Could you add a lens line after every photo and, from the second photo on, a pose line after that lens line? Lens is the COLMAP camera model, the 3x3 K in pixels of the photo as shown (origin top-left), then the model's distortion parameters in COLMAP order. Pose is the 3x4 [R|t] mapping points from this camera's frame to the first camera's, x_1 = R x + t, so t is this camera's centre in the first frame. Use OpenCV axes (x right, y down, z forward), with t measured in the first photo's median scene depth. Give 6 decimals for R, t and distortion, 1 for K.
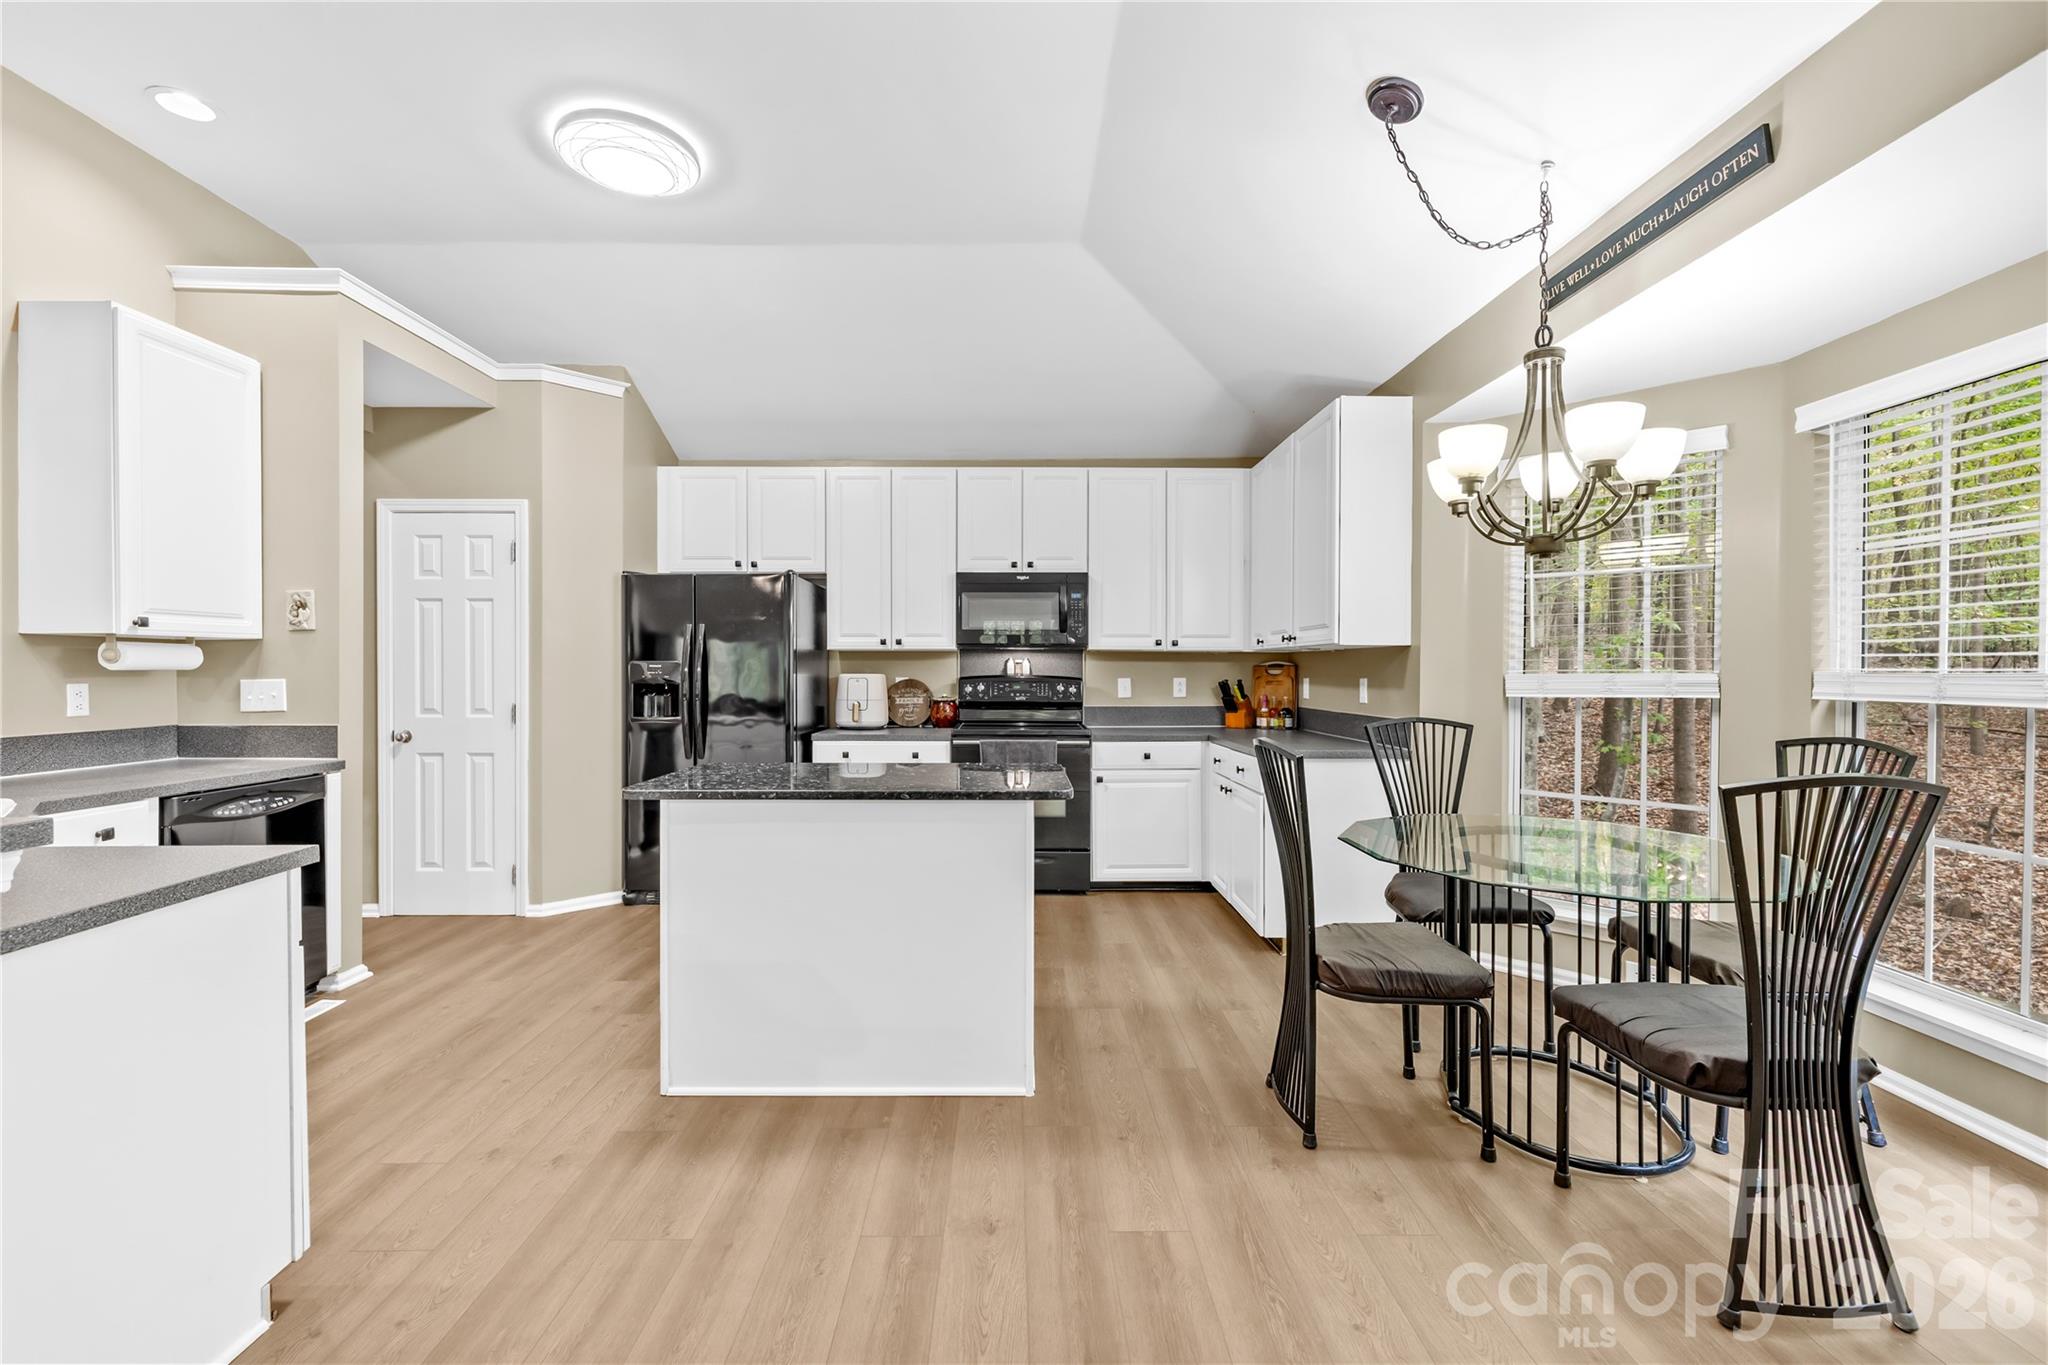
lens RADIAL K [[865.0, 0, 1013.1], [0, 865.0, 673.9], [0, 0, 1]] dist [-0.001592, -0.000132]
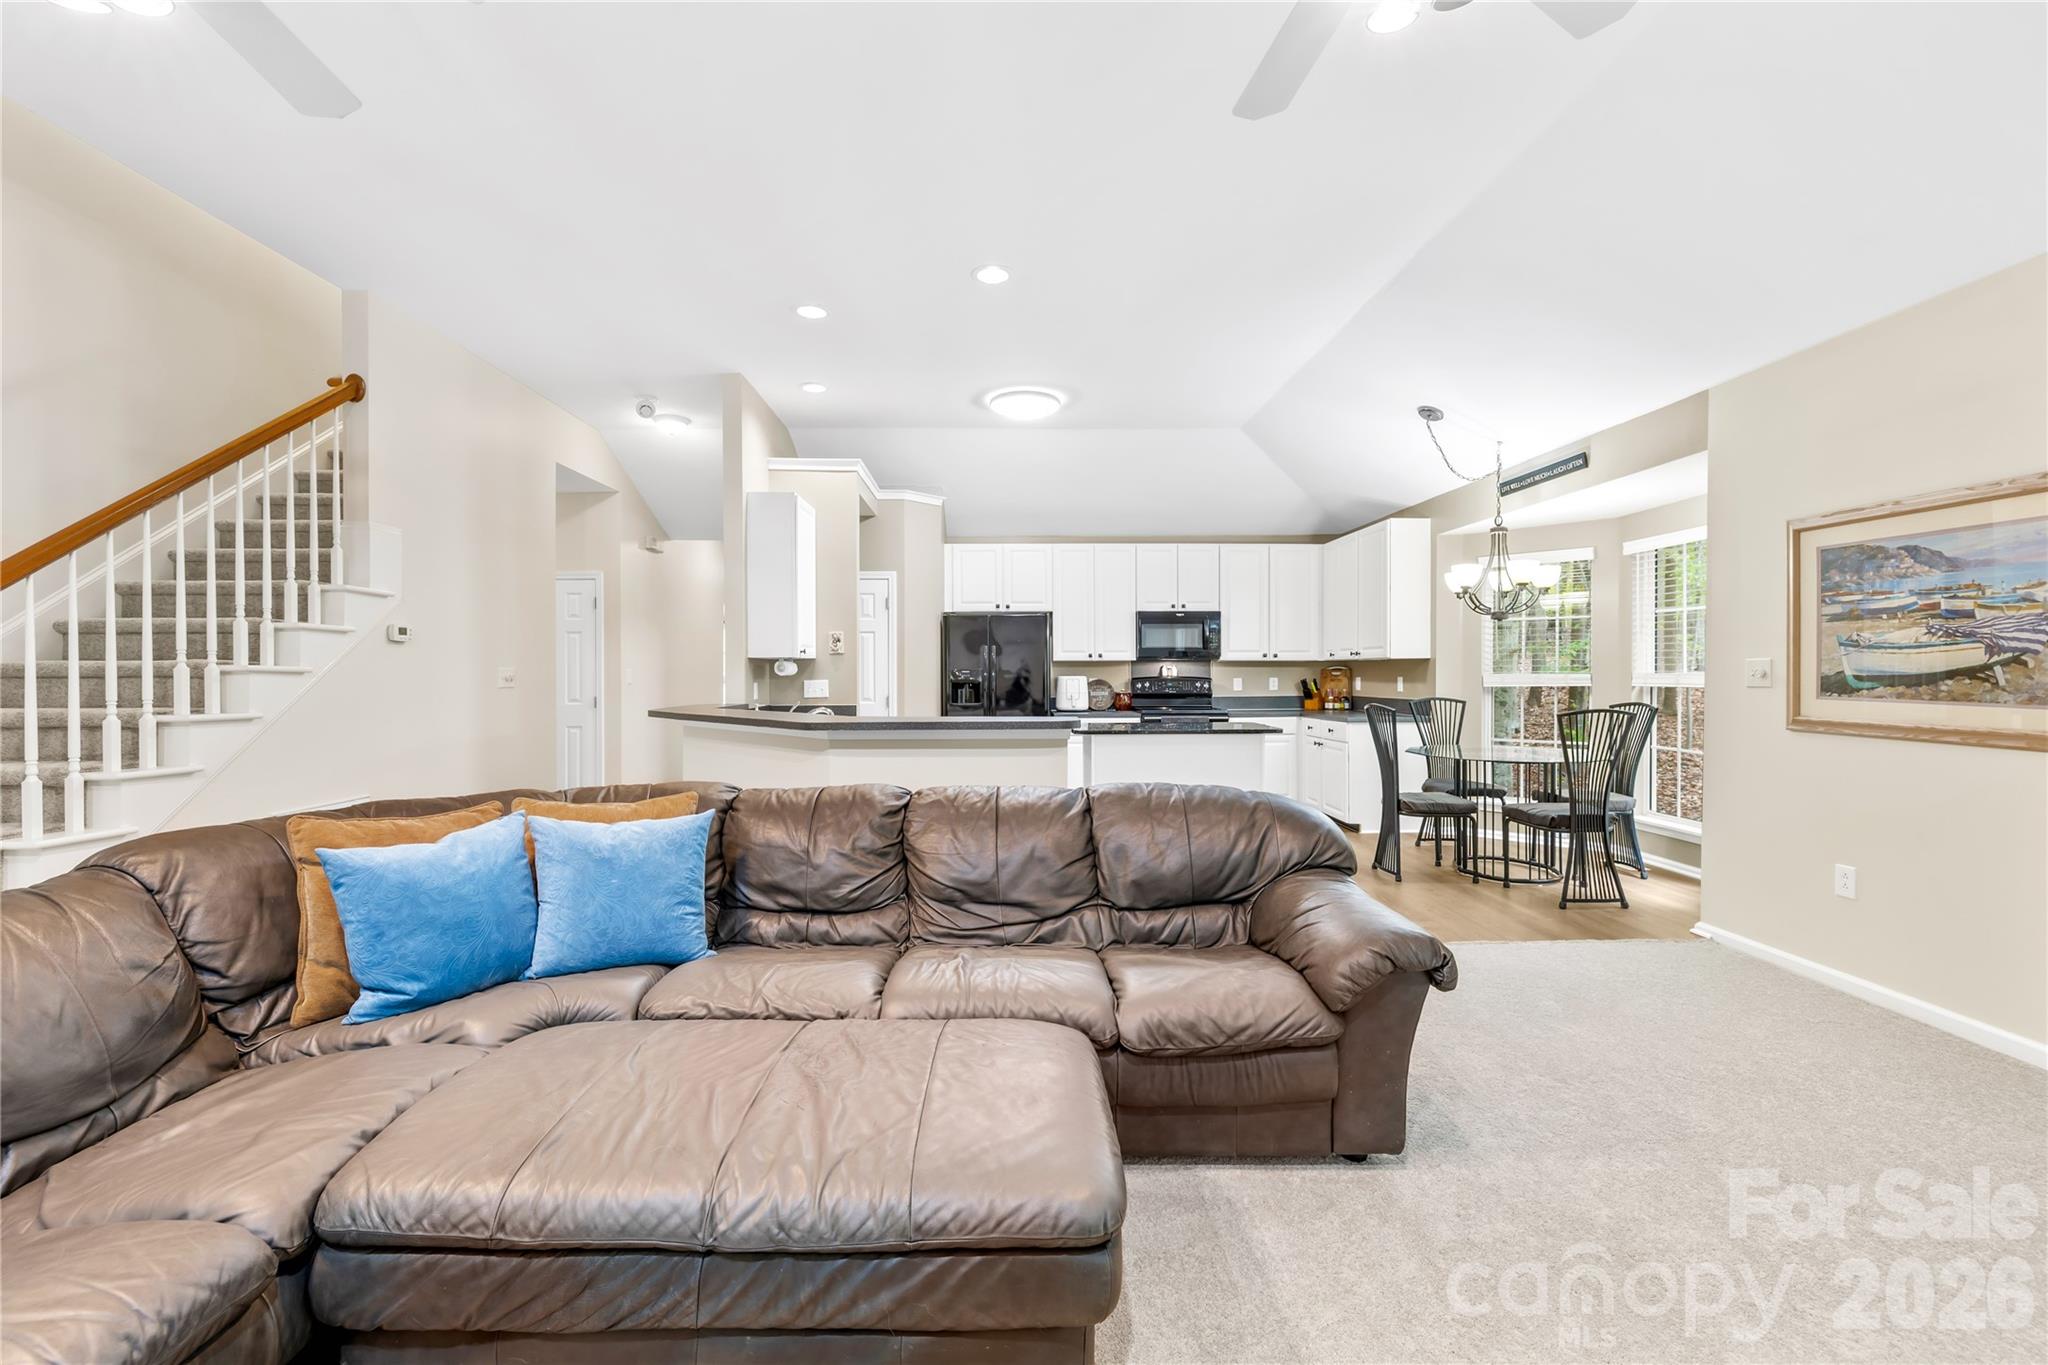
lens RADIAL K [[857.3, 0, 1016.8], [0, 857.3, 675.2], [0, 0, 1]] dist [-0.000071, -0.000306]
pose [[0.999856, -0.005127, 0.016164, -0.391573], [0.005153, 0.999985, -0.001610, 0.000376], [-0.016155, 0.001693, 0.999868, -0.700546]]
